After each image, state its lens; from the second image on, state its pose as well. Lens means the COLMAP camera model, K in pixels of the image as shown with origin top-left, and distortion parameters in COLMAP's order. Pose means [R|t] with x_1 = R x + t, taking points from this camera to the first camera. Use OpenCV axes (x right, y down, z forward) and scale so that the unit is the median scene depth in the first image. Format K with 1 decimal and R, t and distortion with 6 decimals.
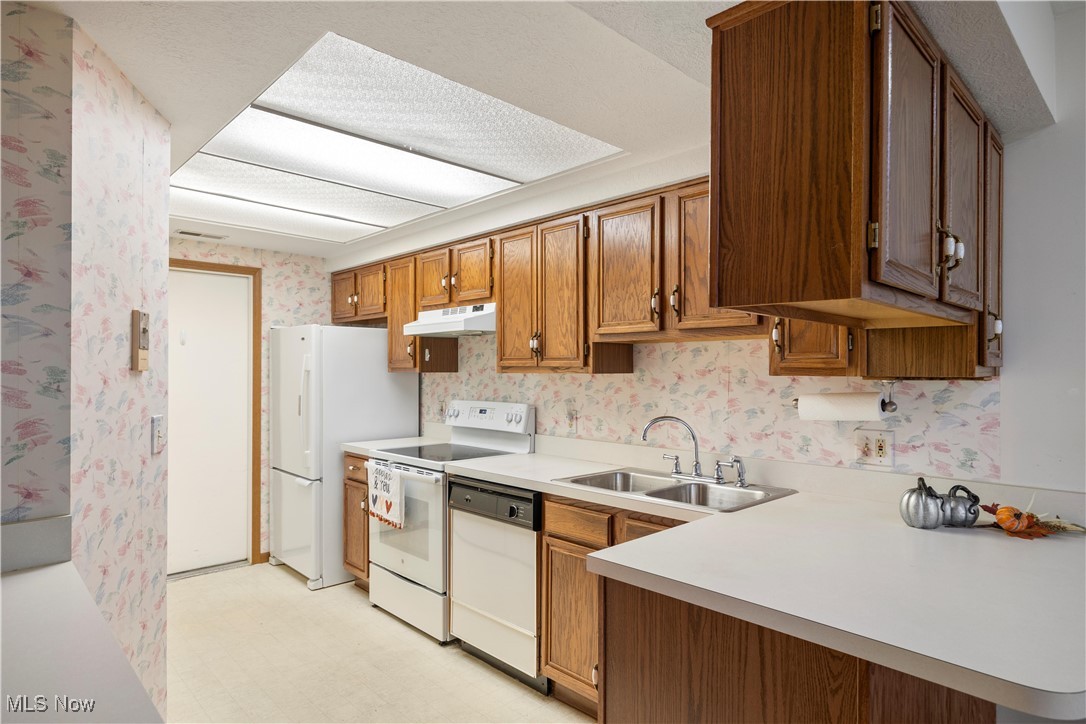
lens RADIAL K [[609.5, 0, 543.8], [0, 609.5, 366.8], [0, 0, 1]] dist [-0.000911, -0.001635]
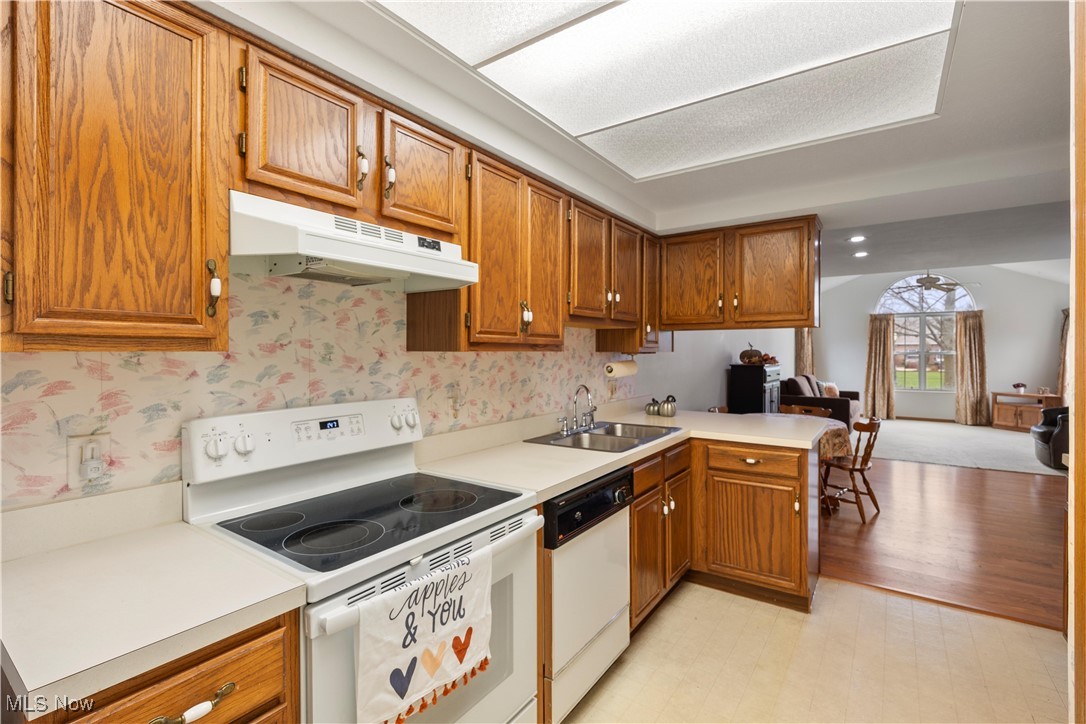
lens RADIAL K [[496.3, 0, 545.1], [0, 496.3, 354.8], [0, 0, 1]] dist [-0.001372, 0.000059]
pose [[-0.195520, -0.009160, 0.980657, -0.618812], [-0.005683, 0.999950, 0.008207, 0.008635], [-0.980683, -0.003969, -0.195562, 0.996780]]
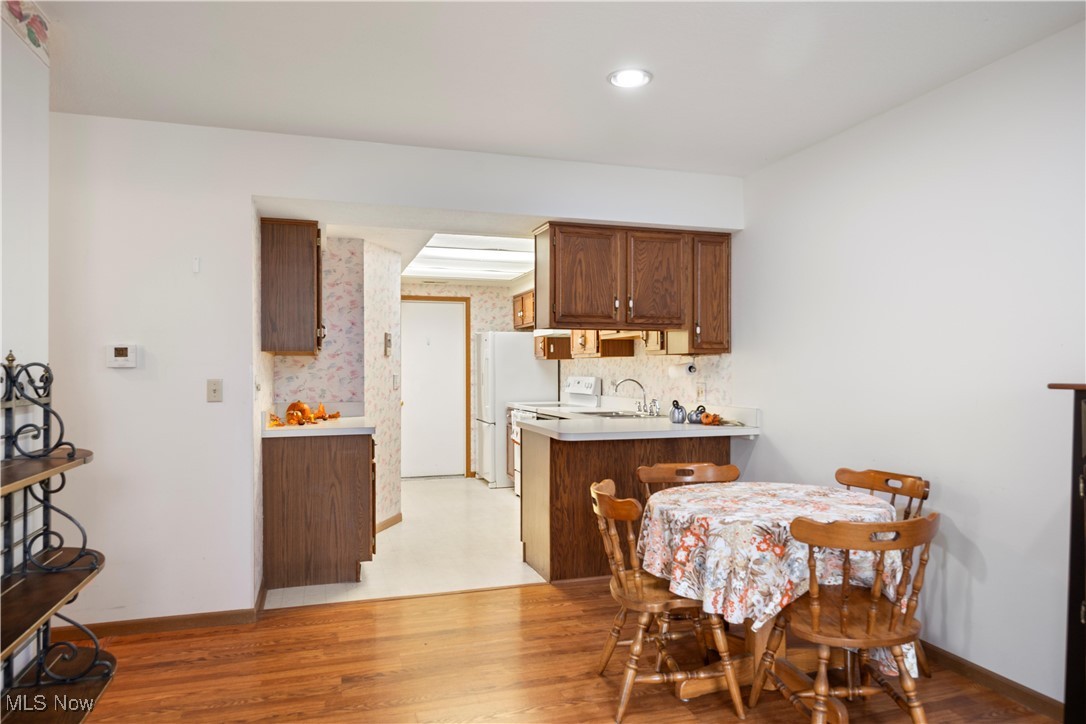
lens RADIAL K [[708.5, 0, 544.8], [0, 708.5, 364.3], [0, 0, 1]] dist [0.003131, 0.000126]
pose [[0.897634, -0.008092, -0.440668, 0.731997], [0.007763, 0.999967, -0.002550, 0.032486], [0.440674, -0.001132, 0.897666, -0.818850]]
